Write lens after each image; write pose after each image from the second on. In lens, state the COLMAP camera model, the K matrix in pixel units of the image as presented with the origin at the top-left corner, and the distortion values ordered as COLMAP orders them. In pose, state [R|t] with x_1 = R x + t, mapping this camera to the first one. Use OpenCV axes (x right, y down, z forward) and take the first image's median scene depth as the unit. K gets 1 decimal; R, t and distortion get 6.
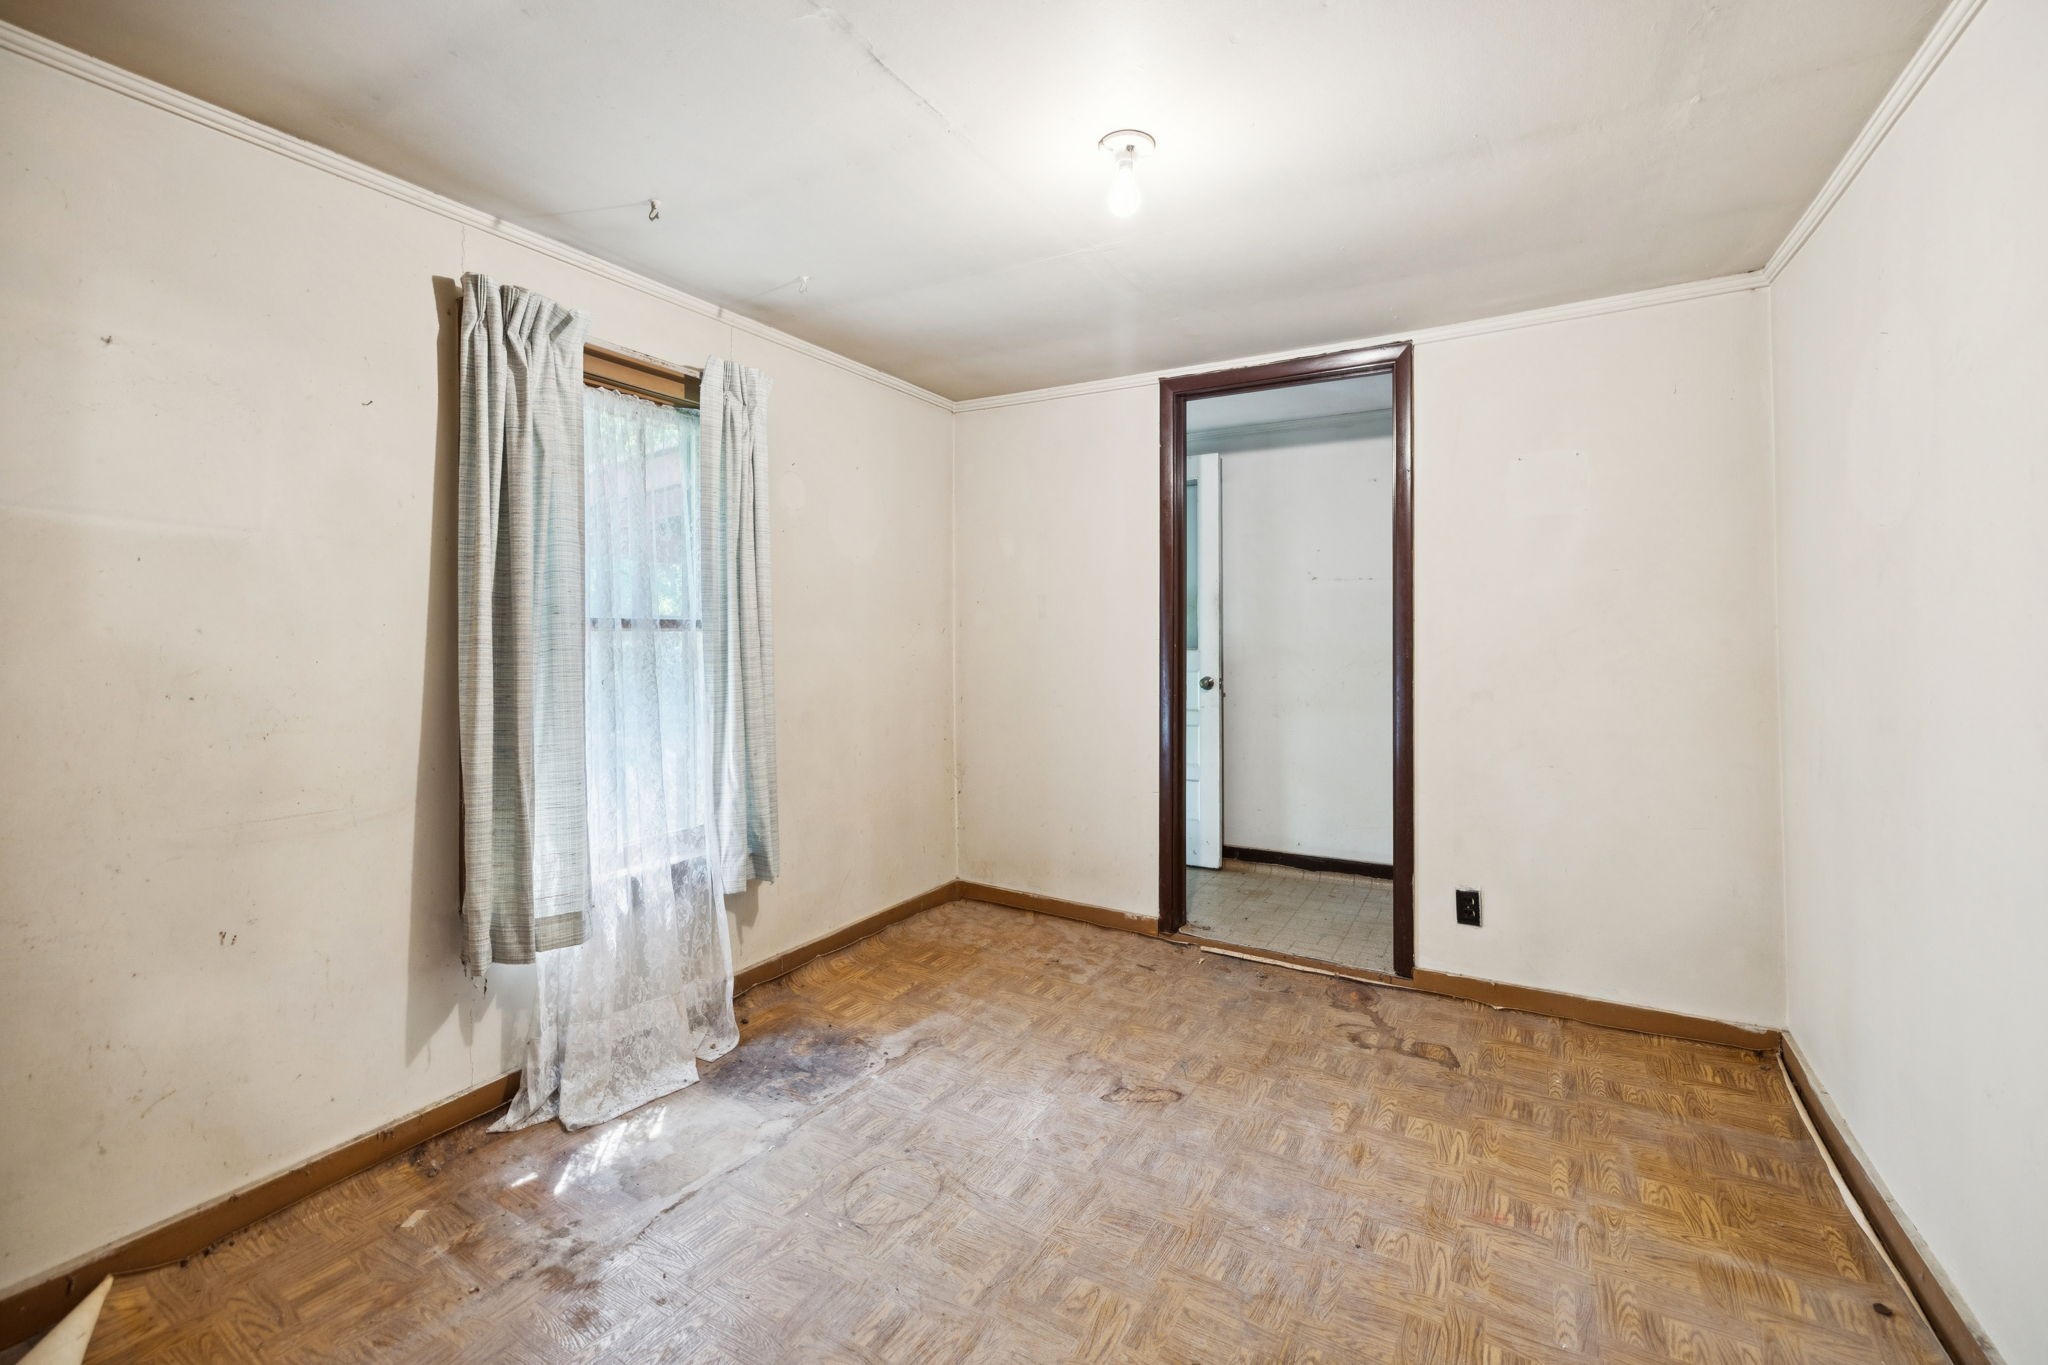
lens RADIAL K [[869.5, 0, 1013.8], [0, 869.5, 647.9], [0, 0, 1]] dist [-0.001852, 0.000055]
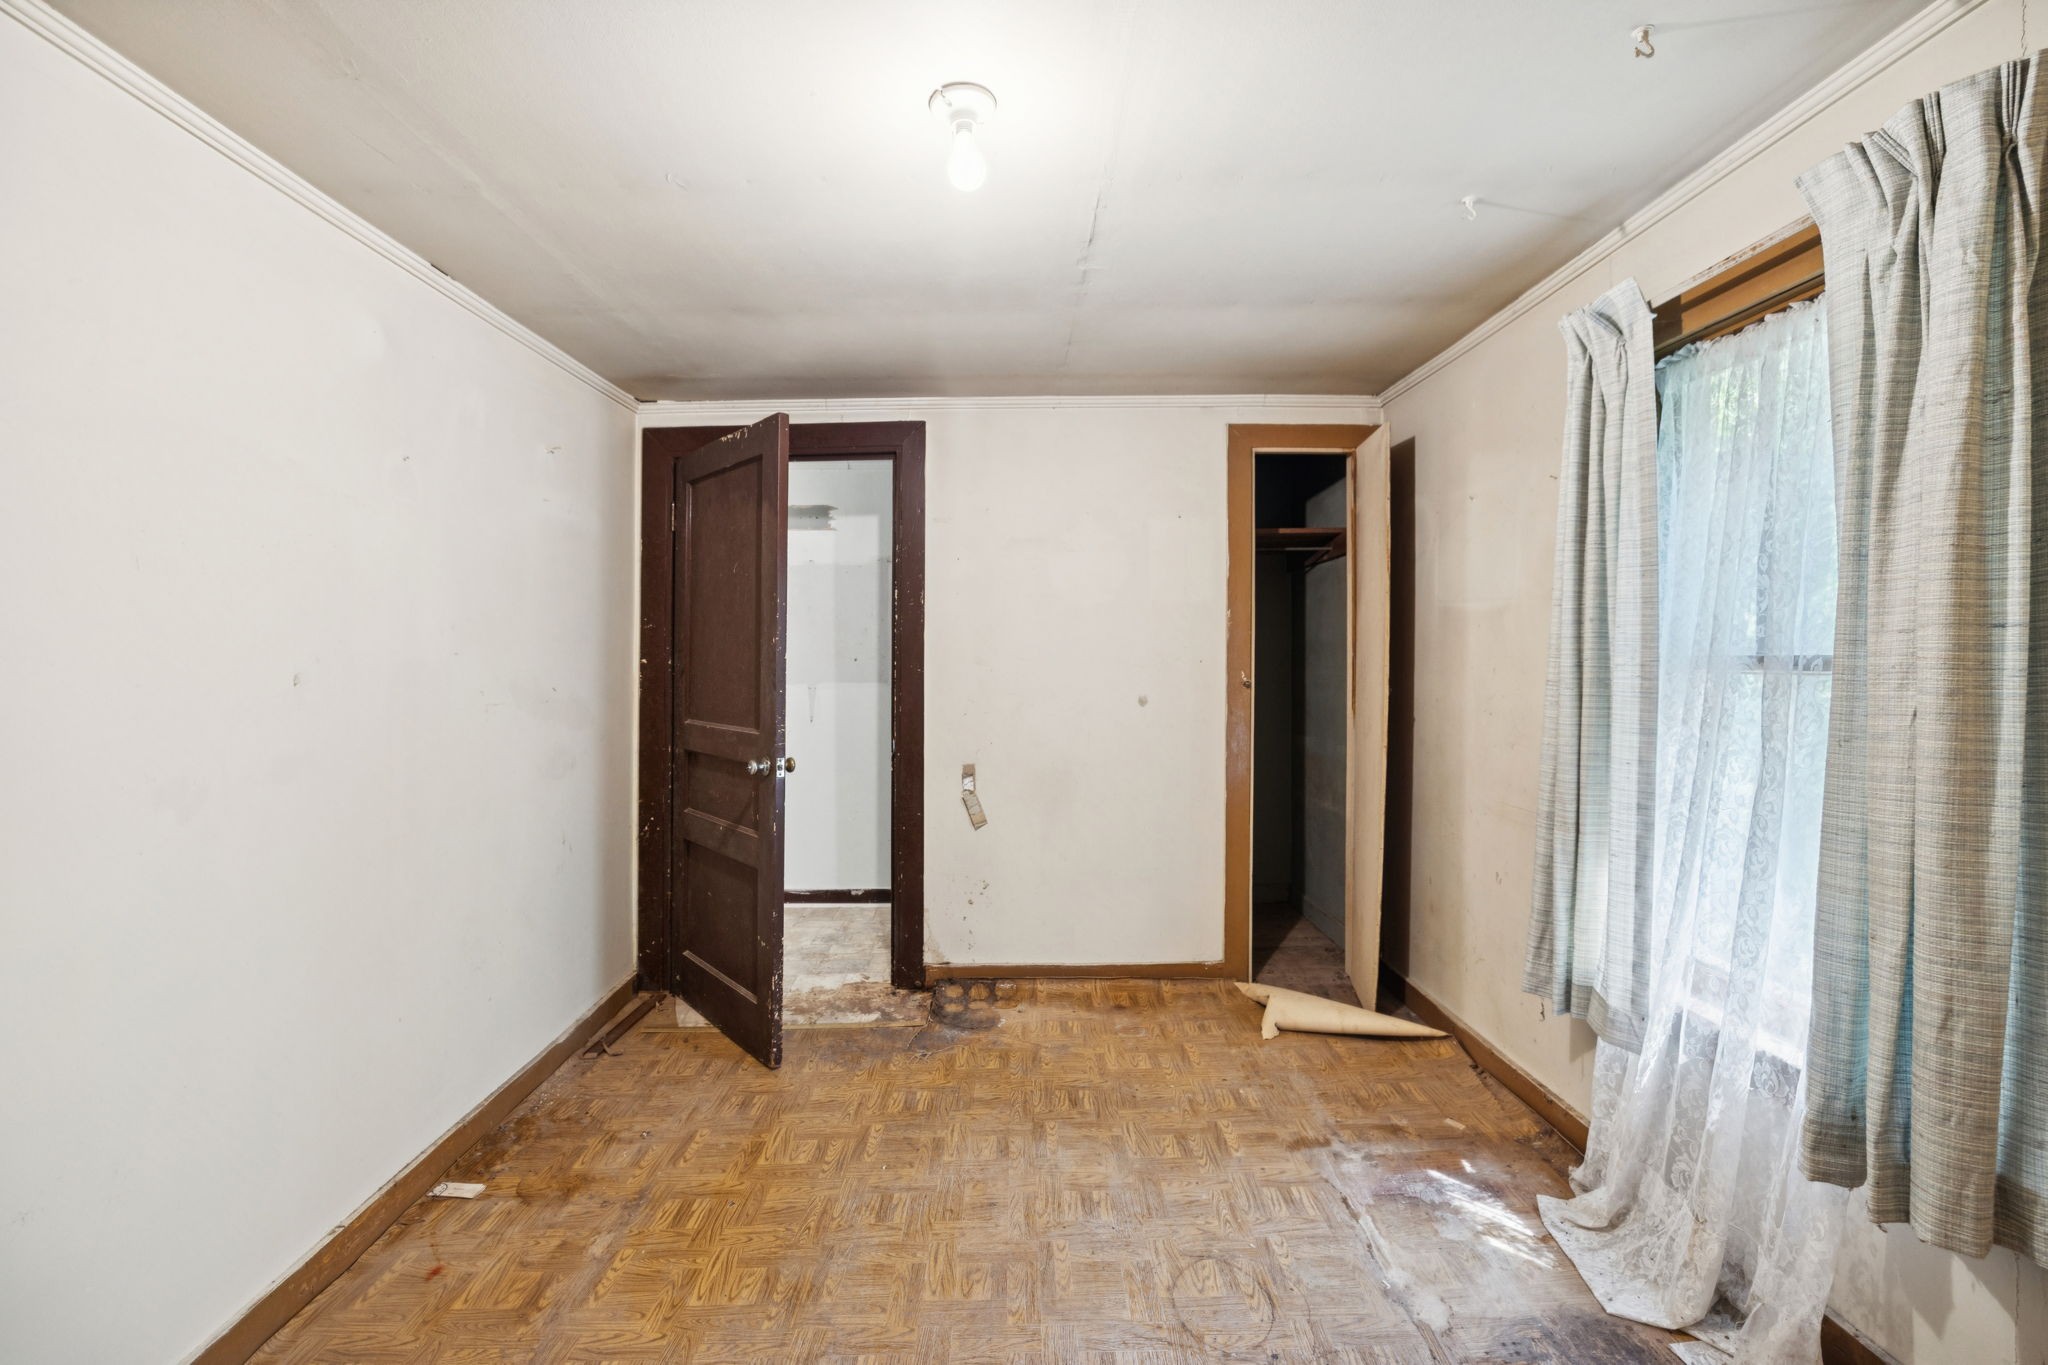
lens RADIAL K [[914.4, 0, 1016.5], [0, 914.4, 651.6], [0, 0, 1]] dist [0.000557, -0.000098]
pose [[-0.864553, 0.006753, -0.502497, 0.548476], [0.005364, 0.999977, 0.004209, -0.056374], [0.502513, 0.000944, -0.864569, 1.821174]]
